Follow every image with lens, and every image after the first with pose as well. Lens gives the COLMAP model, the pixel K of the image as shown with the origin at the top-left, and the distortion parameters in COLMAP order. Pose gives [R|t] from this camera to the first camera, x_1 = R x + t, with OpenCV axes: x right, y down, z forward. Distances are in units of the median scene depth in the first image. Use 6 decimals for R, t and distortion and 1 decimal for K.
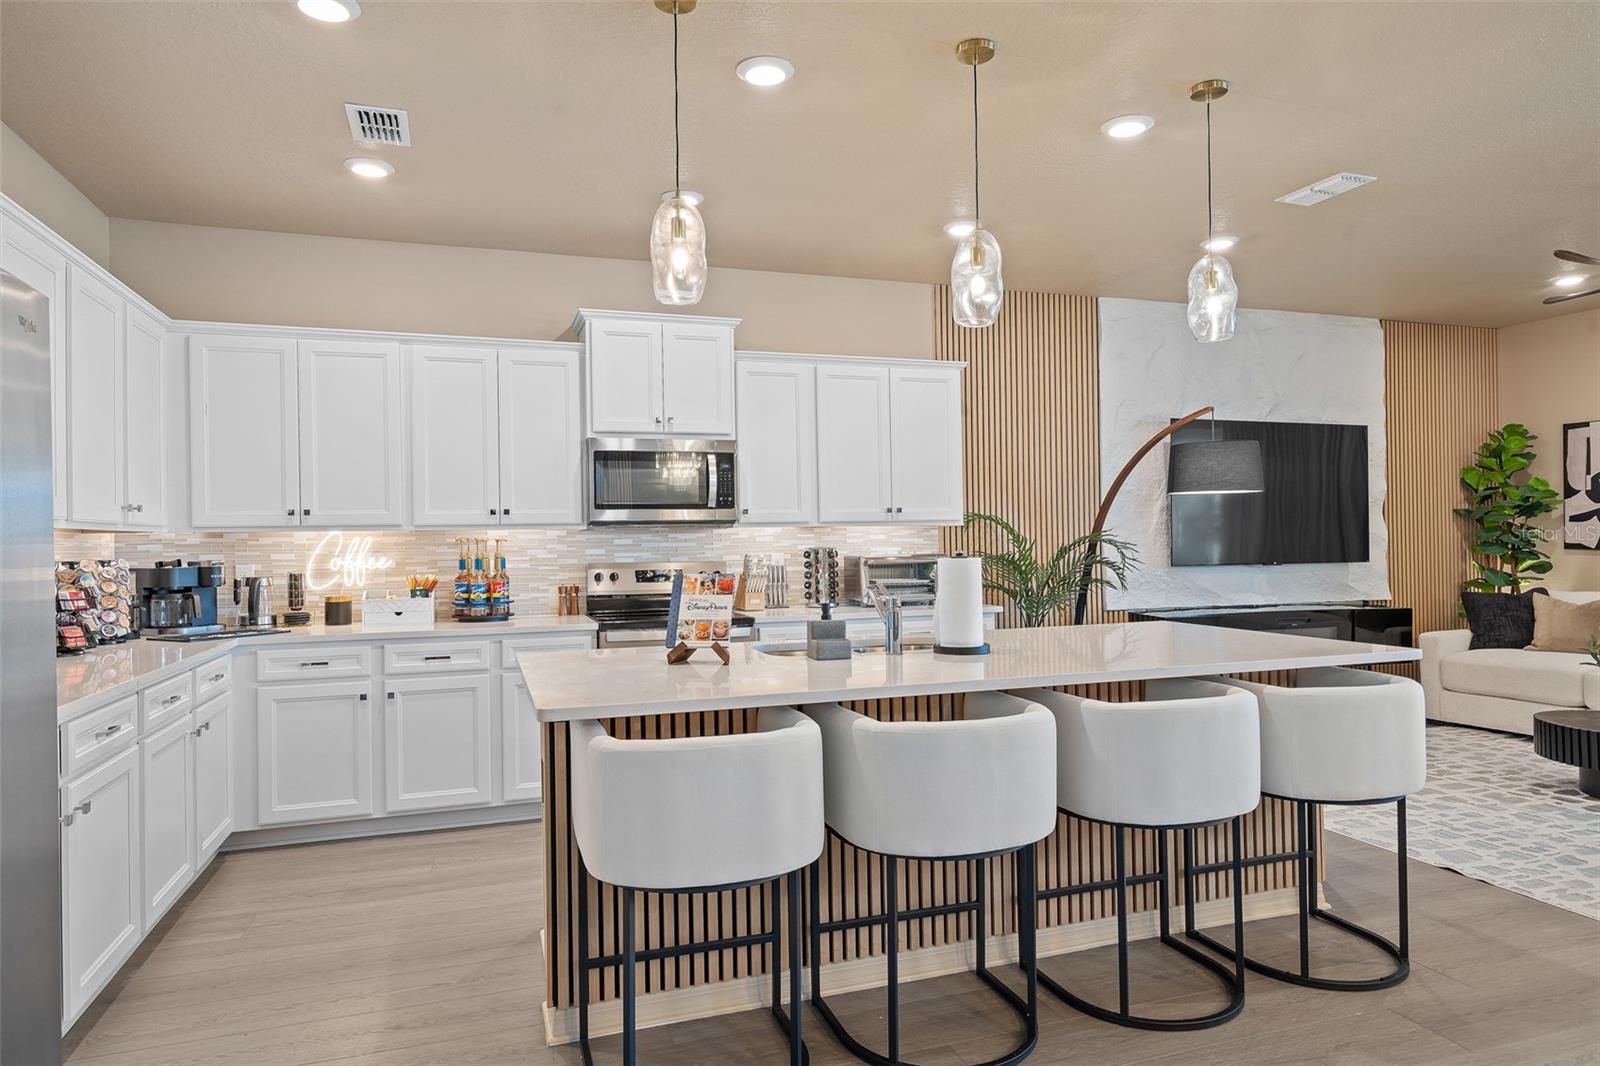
lens RADIAL K [[943.7, 0, 793.5], [0, 943.7, 535.2], [0, 0, 1]] dist [0.006949, -0.000353]
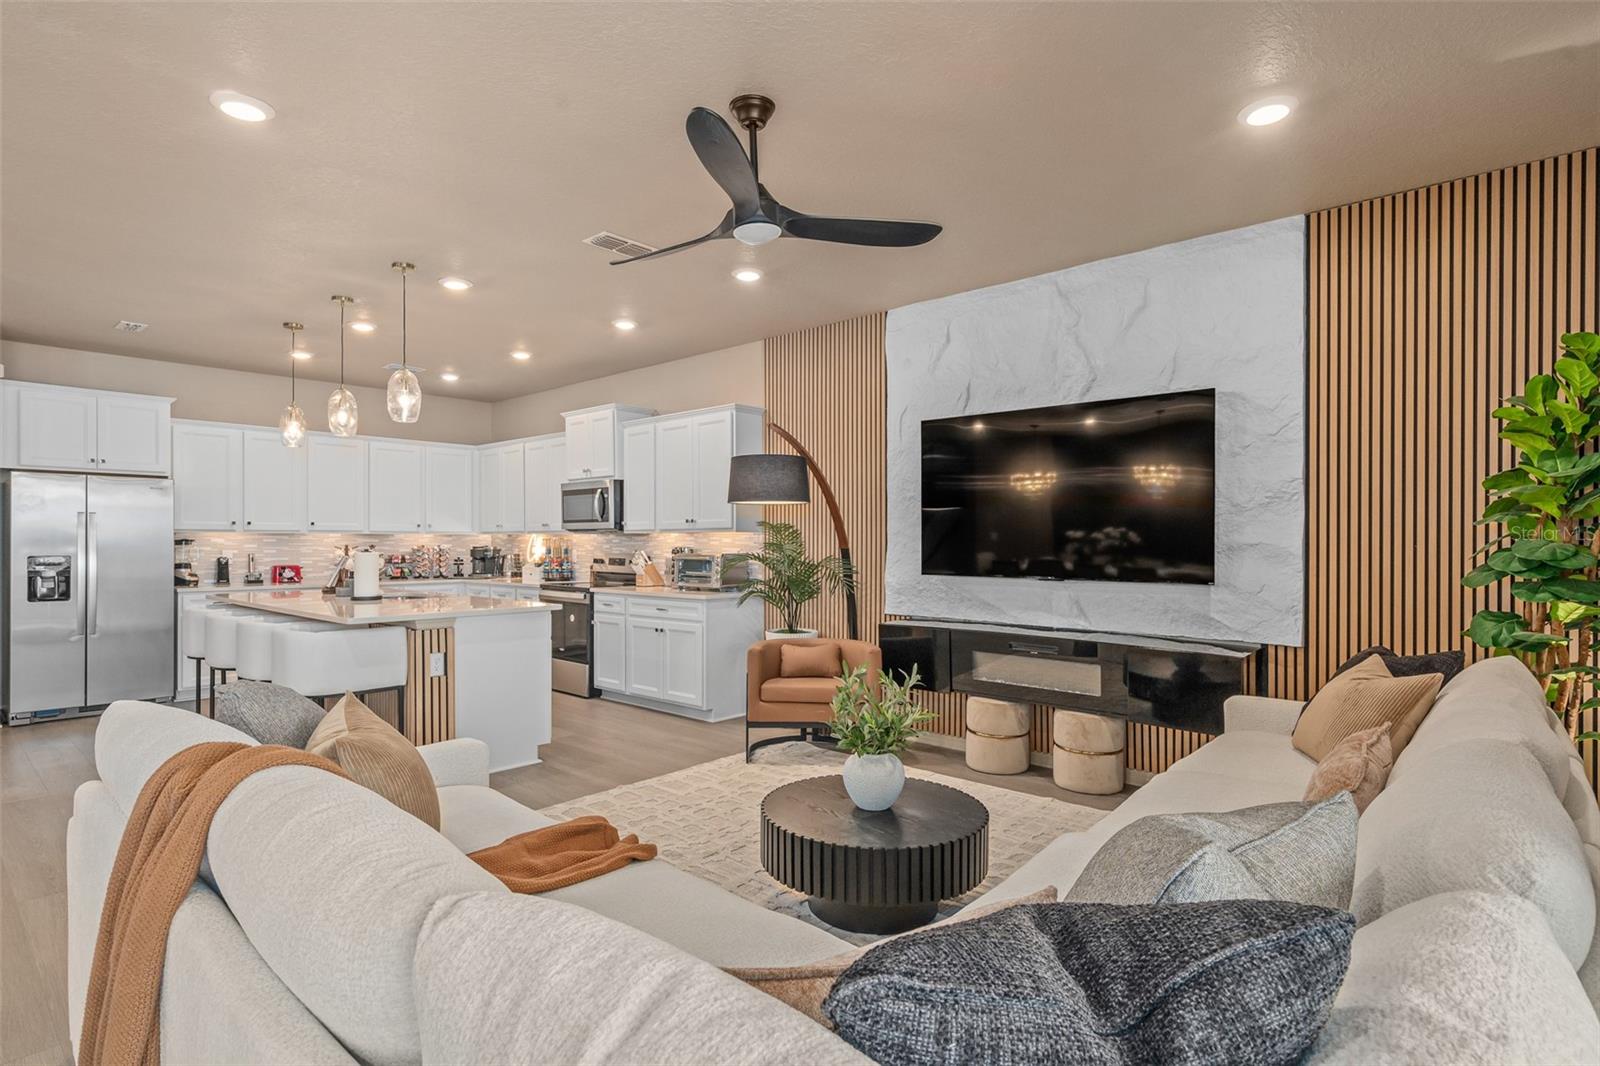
lens RADIAL K [[815.9, 0, 797.1], [0, 815.9, 540.6], [0, 0, 1]] dist [0.003796, 0.003632]
pose [[0.490169, 0.013972, -0.871515, 1.388008], [-0.002556, 0.999890, 0.014592, -0.017651], [0.871624, -0.004925, 0.490151, 0.623766]]
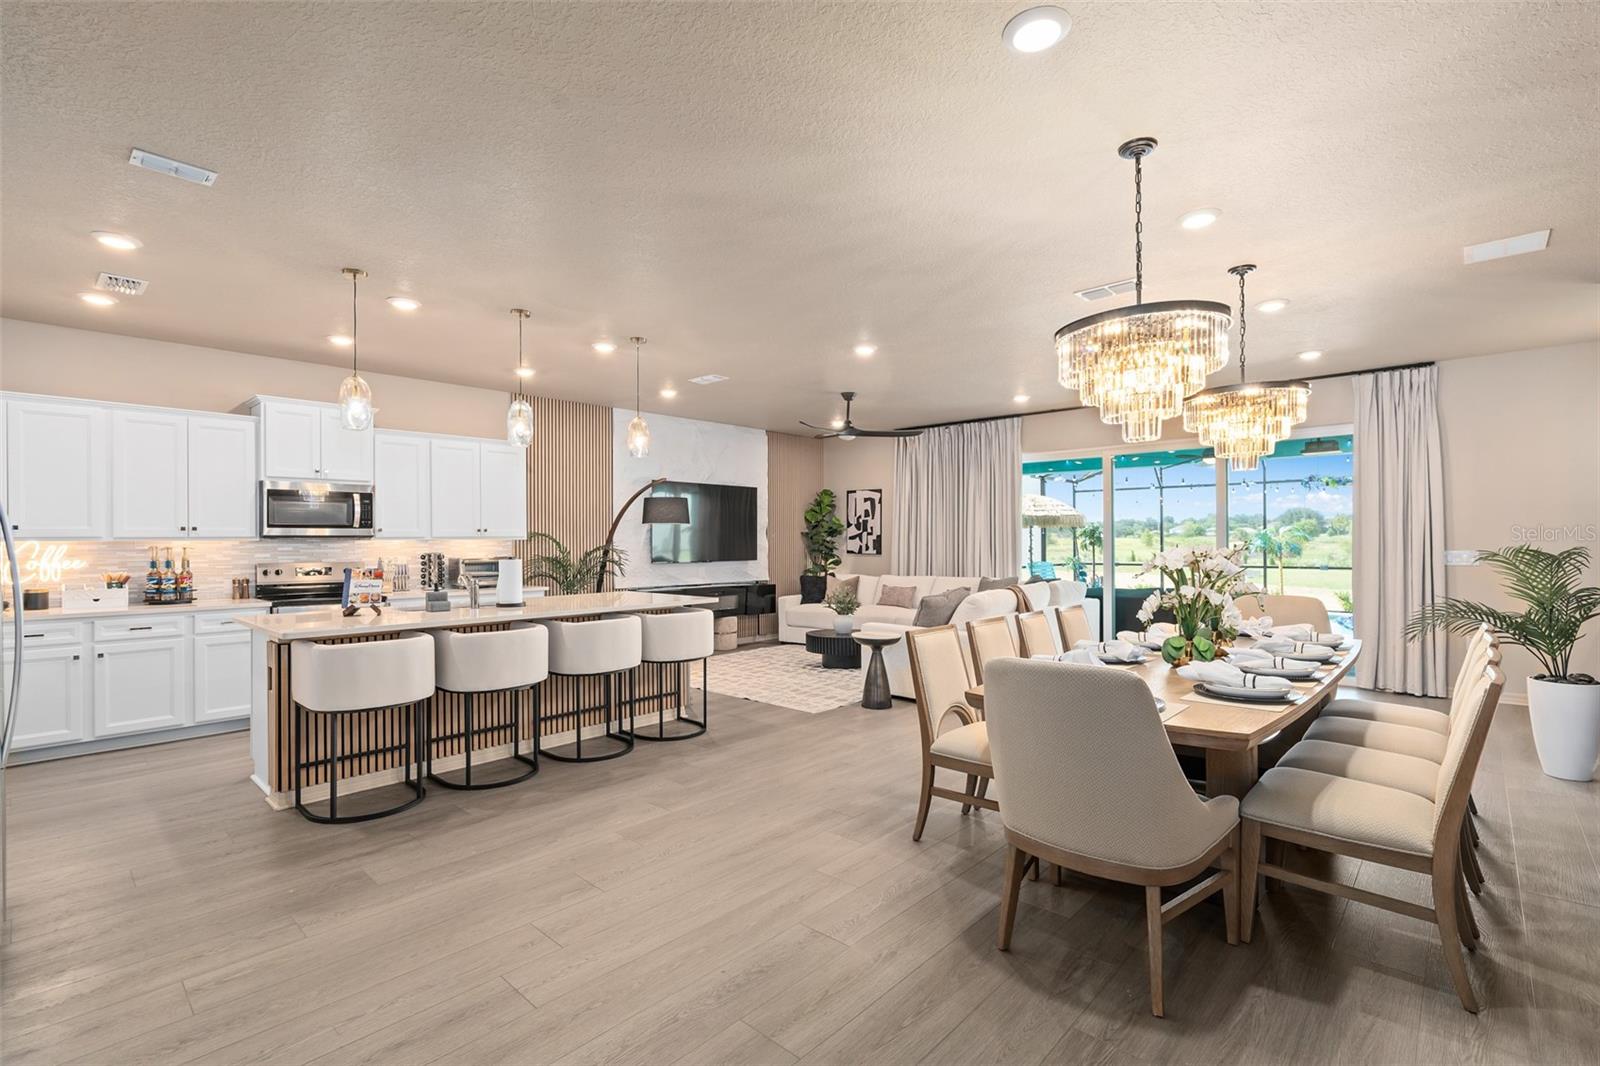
lens RADIAL K [[726.4, 0, 790.7], [0, 726.4, 537.2], [0, 0, 1]] dist [-0.002130, 0.001985]
pose [[0.881614, 0.010961, 0.471844, -0.019132], [-0.009234, 0.999940, -0.005974, -0.013239], [-0.471881, 0.000910, 0.881662, -0.428426]]
